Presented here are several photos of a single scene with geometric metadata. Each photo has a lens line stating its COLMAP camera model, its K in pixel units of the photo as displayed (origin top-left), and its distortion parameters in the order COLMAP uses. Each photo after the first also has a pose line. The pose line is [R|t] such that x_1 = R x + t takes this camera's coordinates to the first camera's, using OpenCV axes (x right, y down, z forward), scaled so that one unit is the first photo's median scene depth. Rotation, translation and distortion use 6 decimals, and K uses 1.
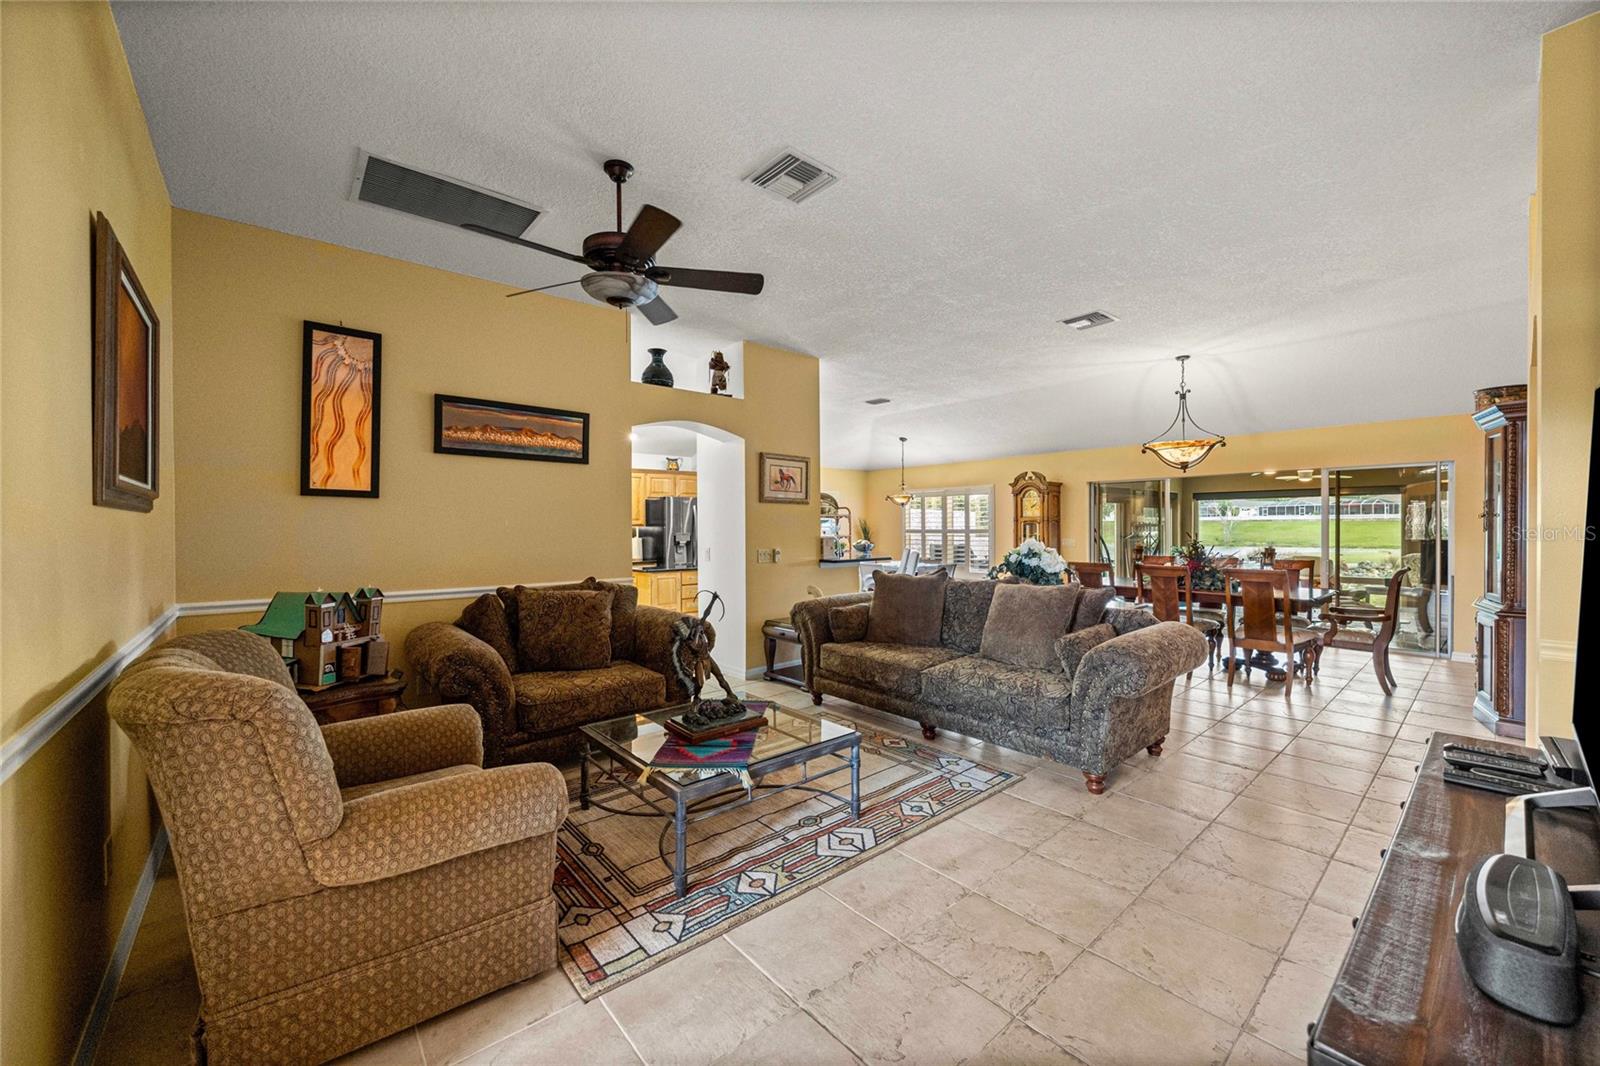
lens RADIAL K [[630.5, 0, 798.6], [0, 630.5, 526.3], [0, 0, 1]] dist [-0.002762, -0.000206]
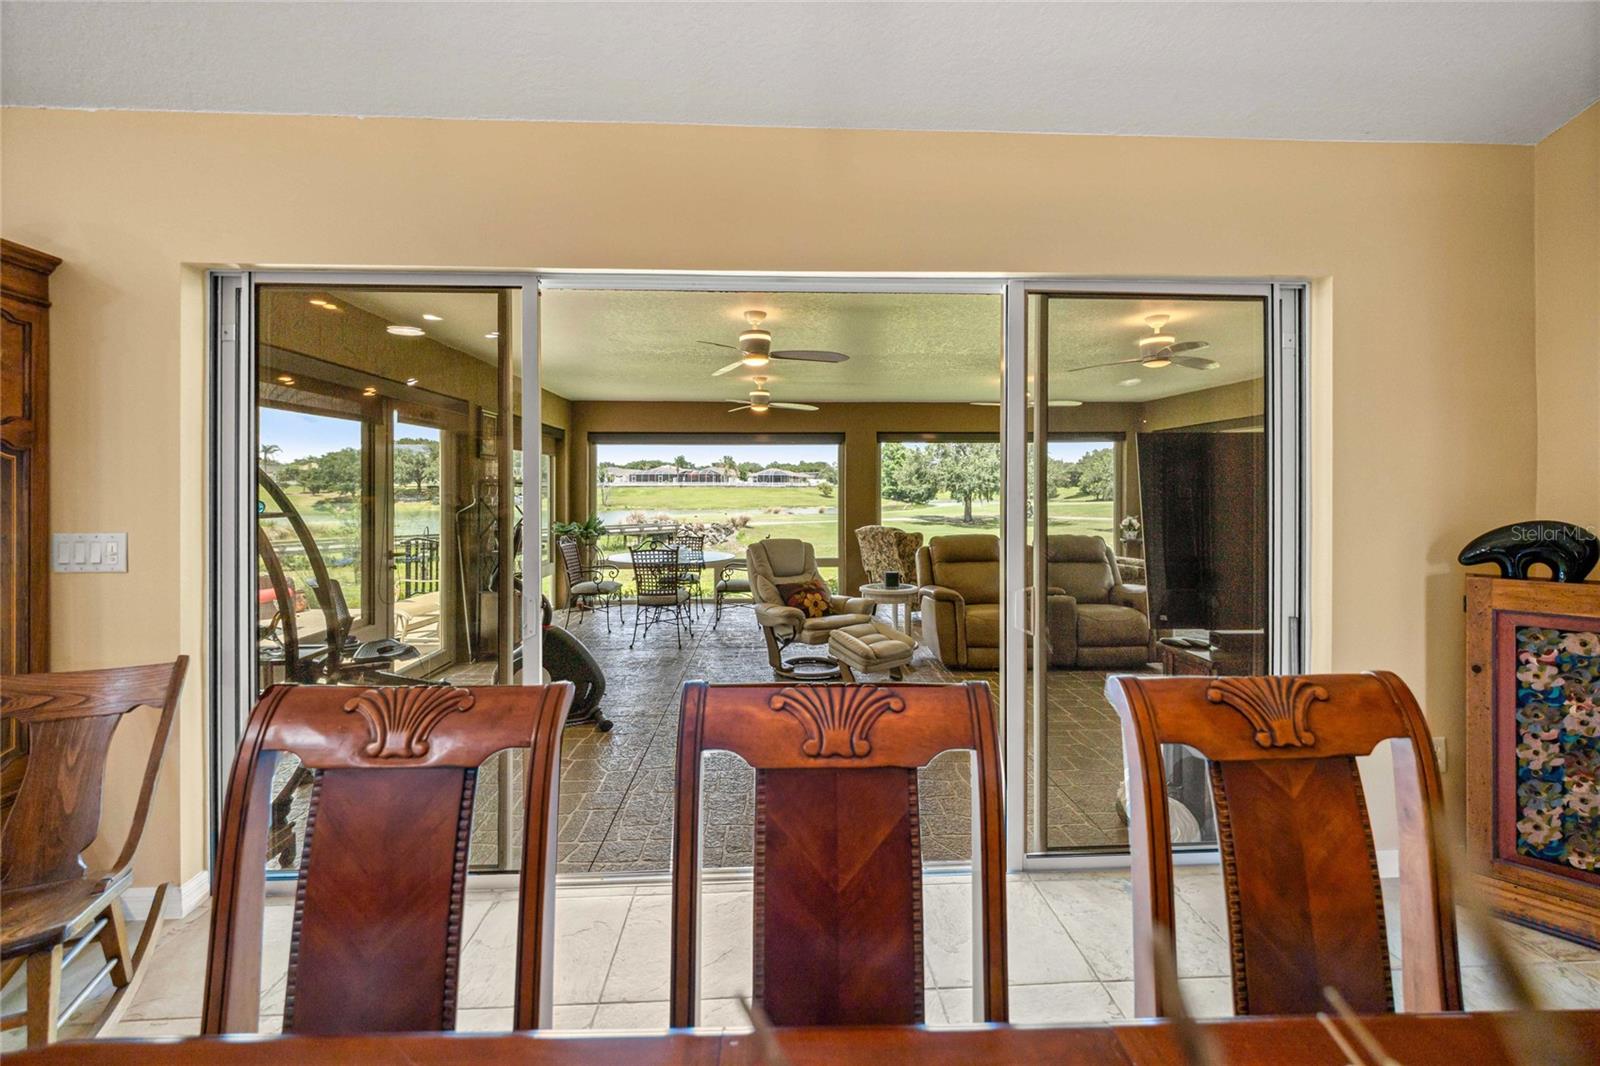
lens RADIAL K [[630.5, 0, 800.2], [0, 630.5, 483.7], [0, 0, 1]] dist [-0.002762, -0.000206]
pose [[0.624139, 0.011649, 0.781226, 0.674607], [-0.002016, 0.999910, -0.013299, 0.010759], [-0.781311, 0.006725, 0.624106, 1.128542]]
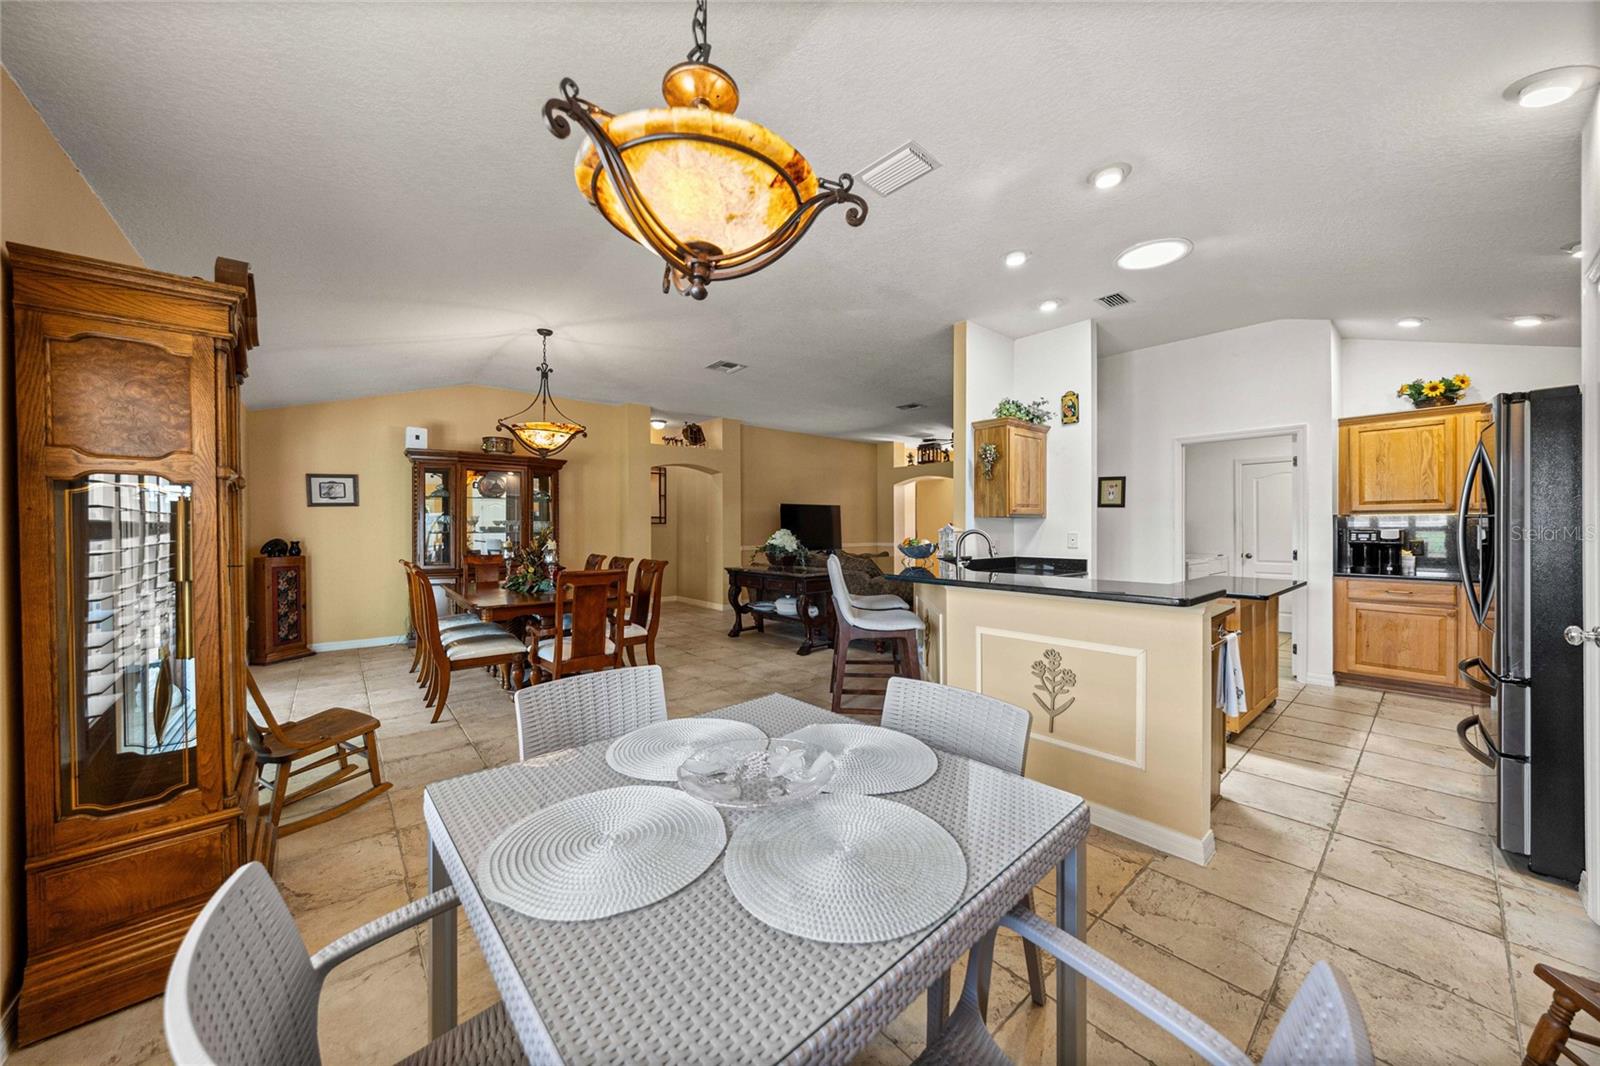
lens RADIAL K [[544.9, 0, 788.4], [0, 544.9, 531.3], [0, 0, 1]] dist [-0.002750, -0.000023]
pose [[-0.999732, 0.007661, 0.021858, 0.278601], [0.007729, 0.999966, 0.002993, 0.016993], [-0.021835, 0.003161, -0.999757, 1.957535]]
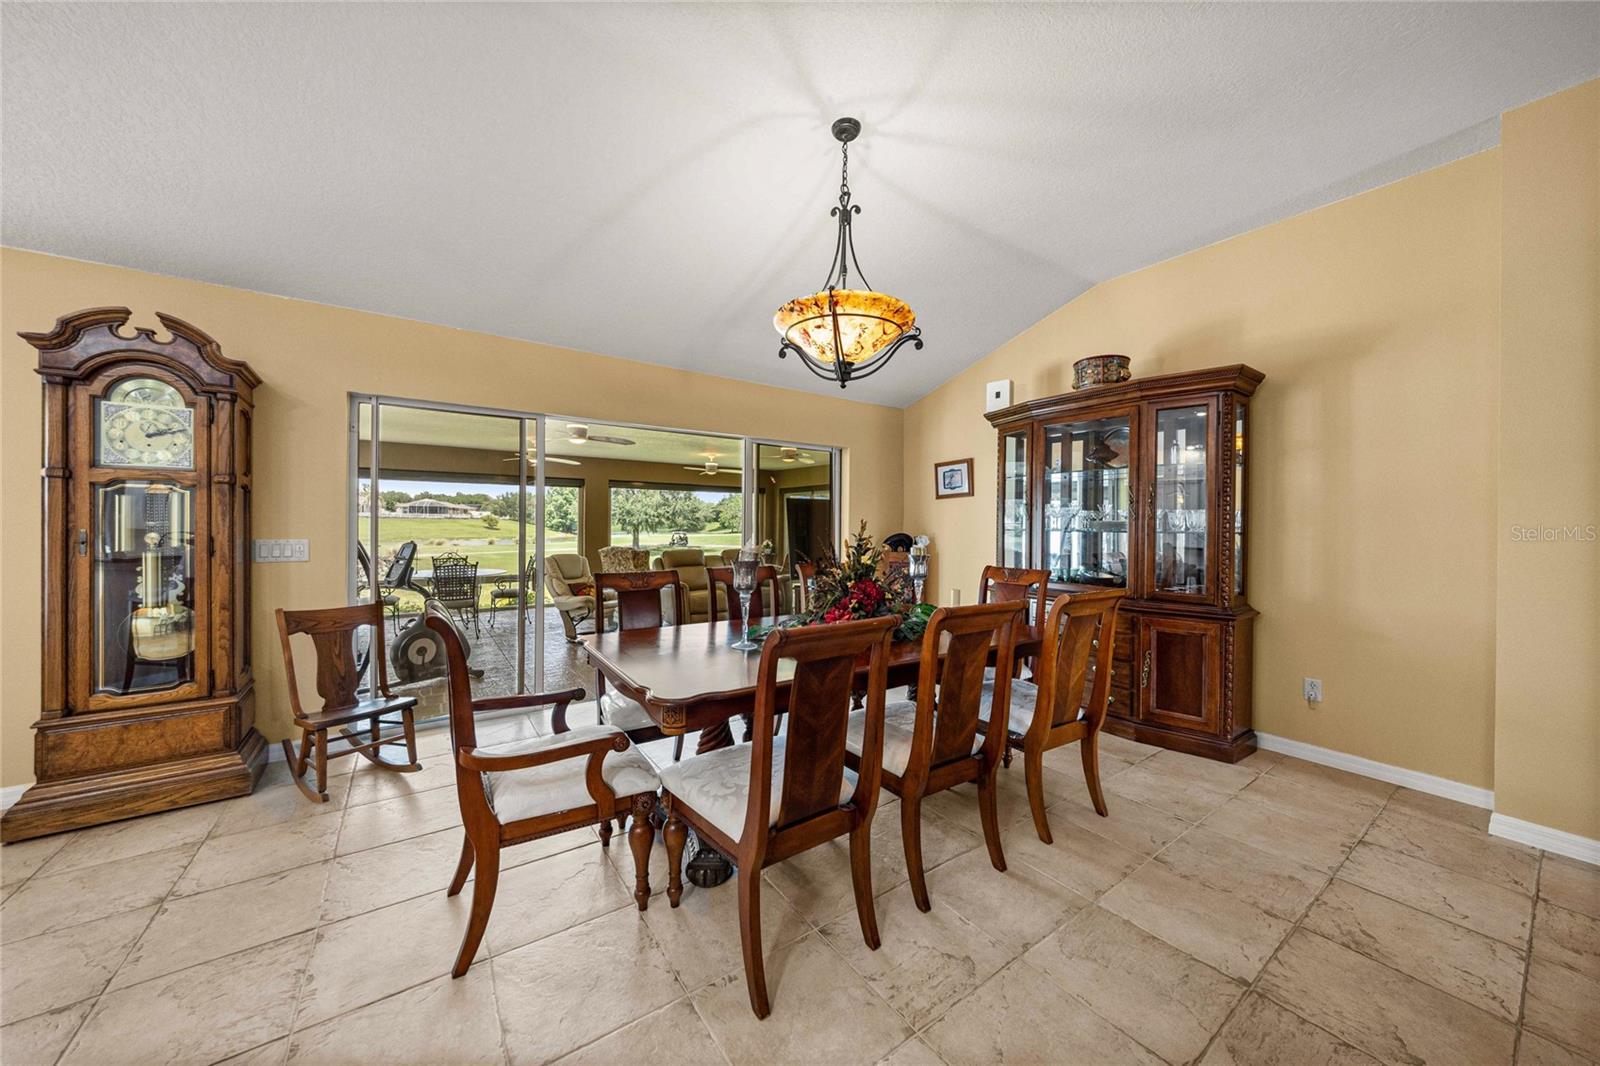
lens RADIAL K [[544.9, 0, 799.8], [0, 544.9, 530.8], [0, 0, 1]] dist [-0.002750, -0.000023]
pose [[0.109585, -0.004900, 0.993965, 0.244339], [-0.009757, 0.999934, 0.006005, 0.017719], [-0.993930, -0.010356, 0.109530, 1.096697]]
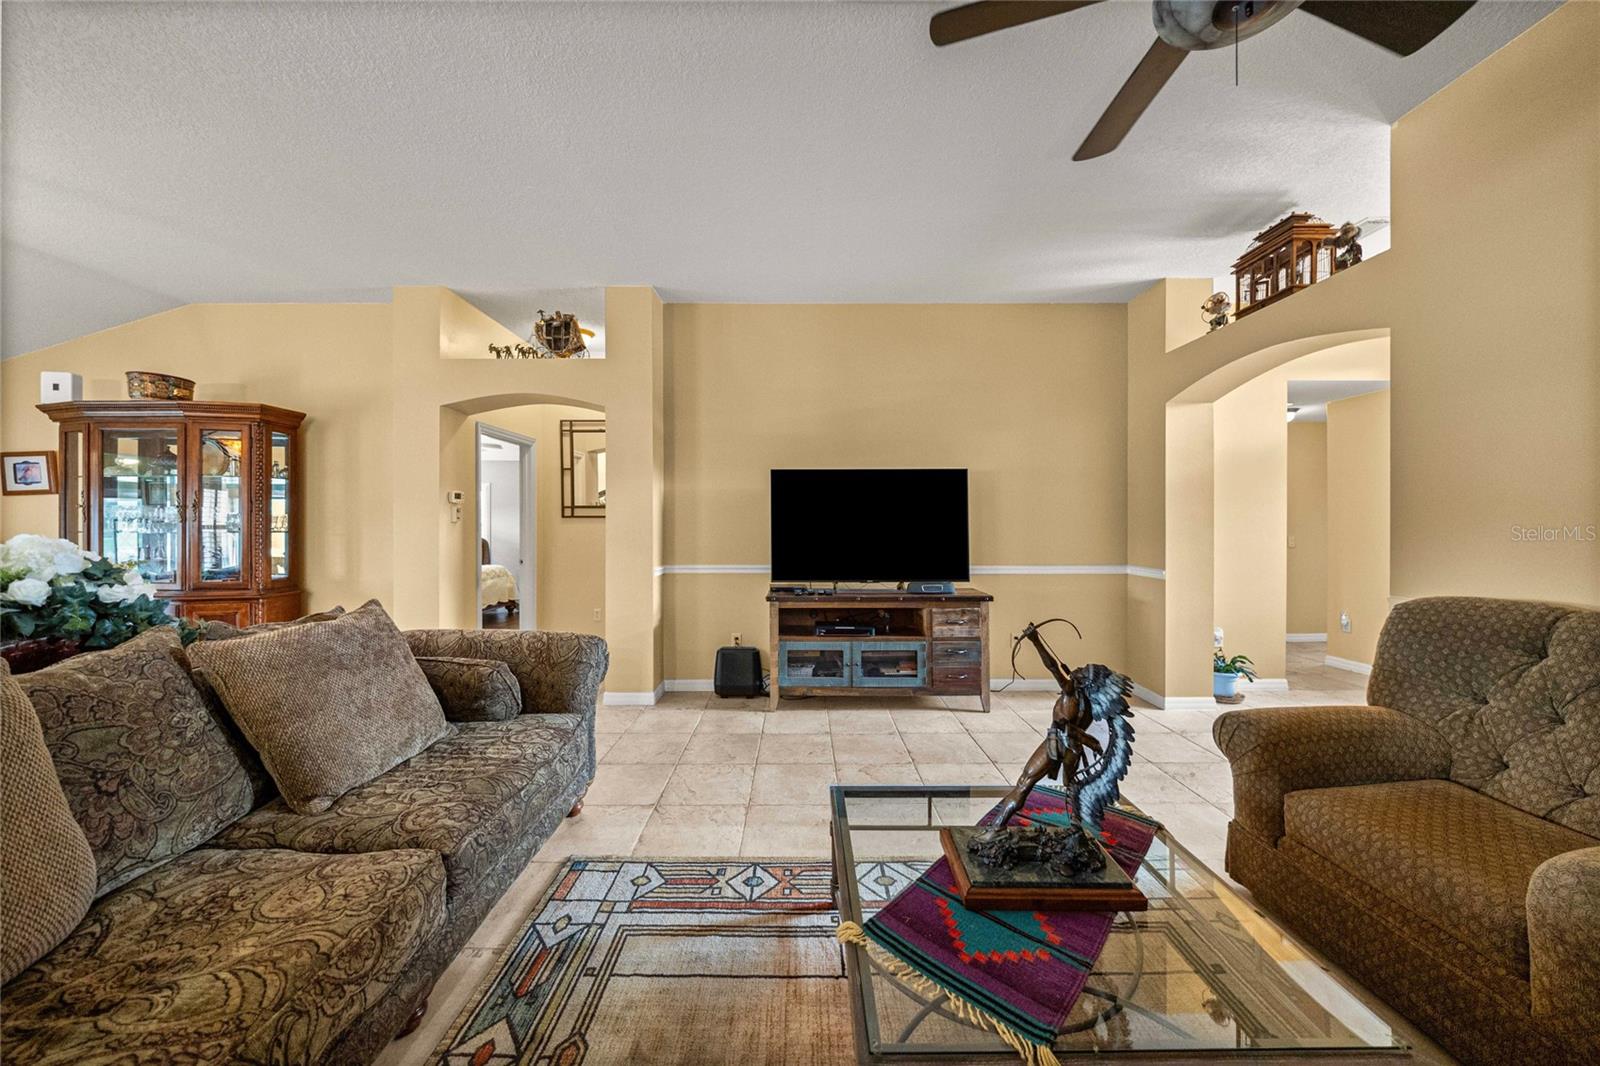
lens RADIAL K [[544.9, 0, 795.2], [0, 544.9, 530.3], [0, 0, 1]] dist [-0.002750, -0.000023]
pose [[-0.755637, -0.005400, 0.654968, -0.154488], [0.001224, 0.999953, 0.009656, 0.010499], [-0.654989, 0.008099, -0.755595, 0.813660]]
